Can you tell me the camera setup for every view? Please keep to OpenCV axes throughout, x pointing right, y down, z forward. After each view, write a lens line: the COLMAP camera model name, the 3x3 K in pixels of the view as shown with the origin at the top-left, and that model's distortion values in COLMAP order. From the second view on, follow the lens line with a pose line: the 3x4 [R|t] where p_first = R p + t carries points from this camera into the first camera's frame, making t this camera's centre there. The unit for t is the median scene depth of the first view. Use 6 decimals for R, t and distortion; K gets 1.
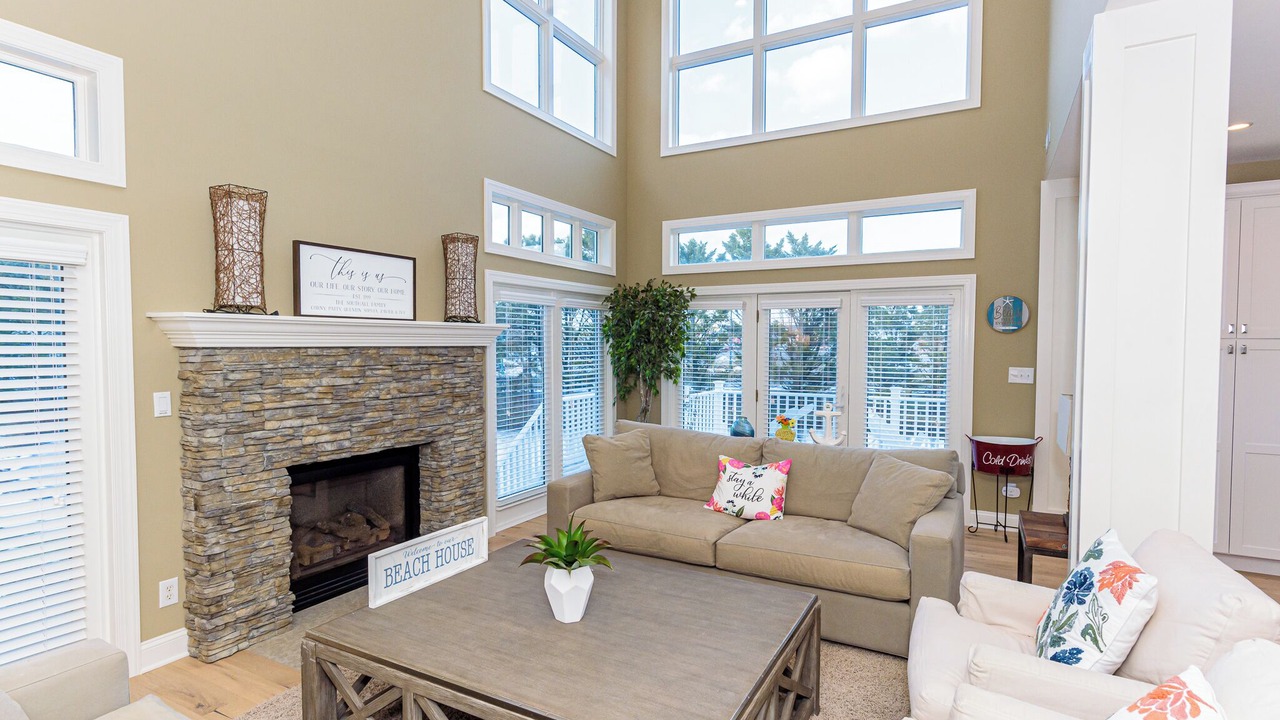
lens RADIAL K [[630.7, 0, 639.9], [0, 630.7, 367.9], [0, 0, 1]] dist [0.003129, -0.000155]
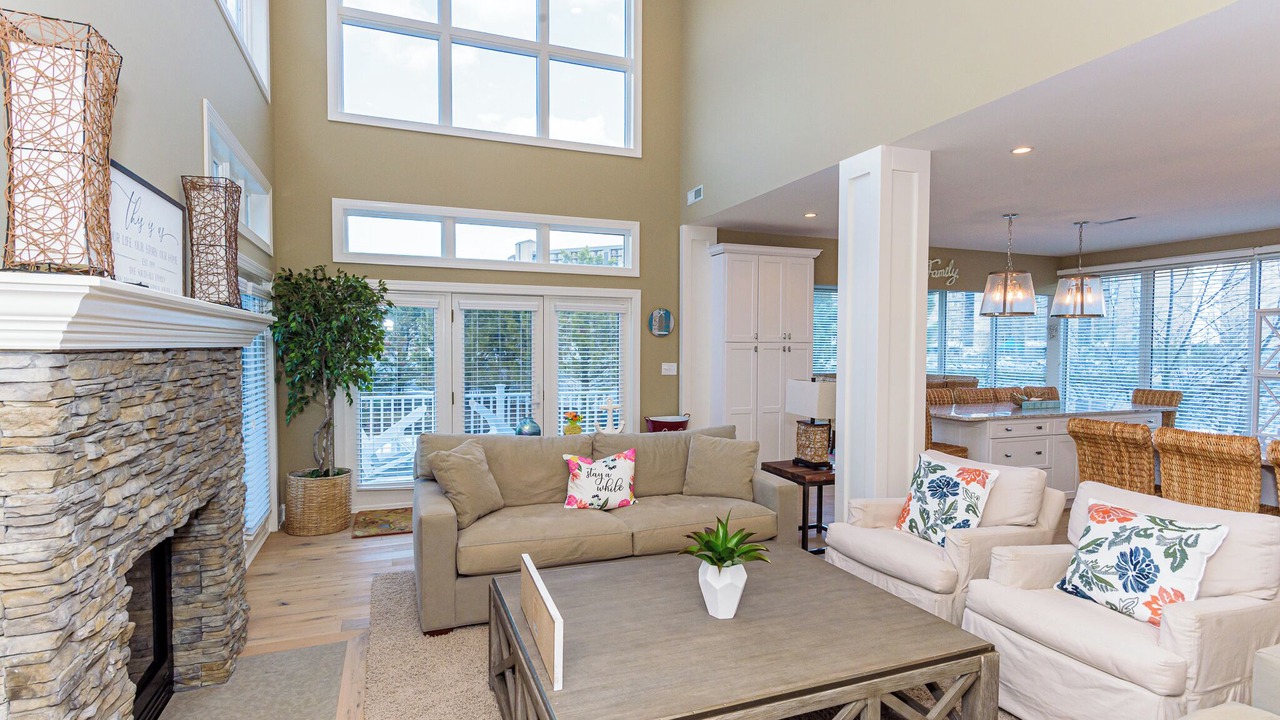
lens RADIAL K [[622.7, 0, 636.0], [0, 622.7, 369.7], [0, 0, 1]] dist [0.001313, 0.000331]
pose [[0.648338, -0.027804, 0.760845, -0.586297], [0.025221, 0.999569, 0.015036, -0.010927], [-0.760935, 0.009441, 0.648760, 0.275426]]
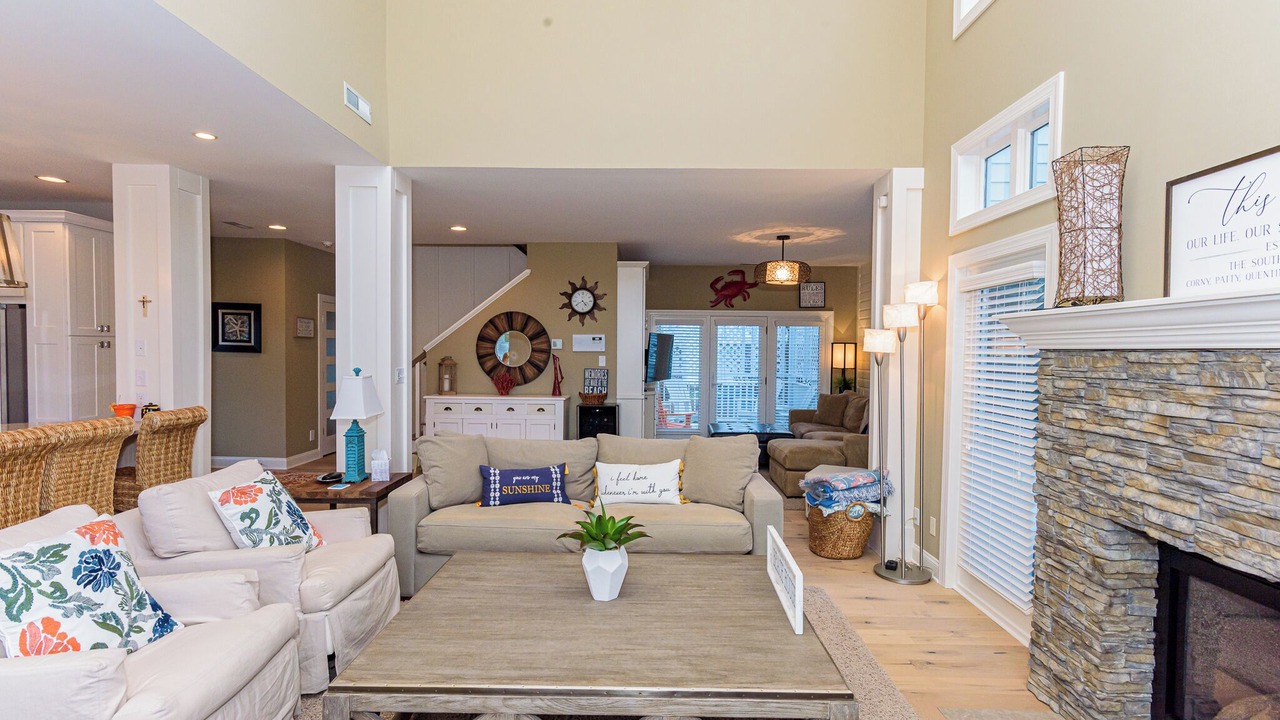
lens RADIAL K [[630.7, 0, 639.9], [0, 630.7, 367.9], [0, 0, 1]] dist [0.003129, -0.000155]
pose [[-0.885588, 0.003507, -0.464458, 0.200948], [-0.028448, 0.997685, 0.061776, -0.035498], [0.463599, 0.067921, -0.883438, 1.190067]]
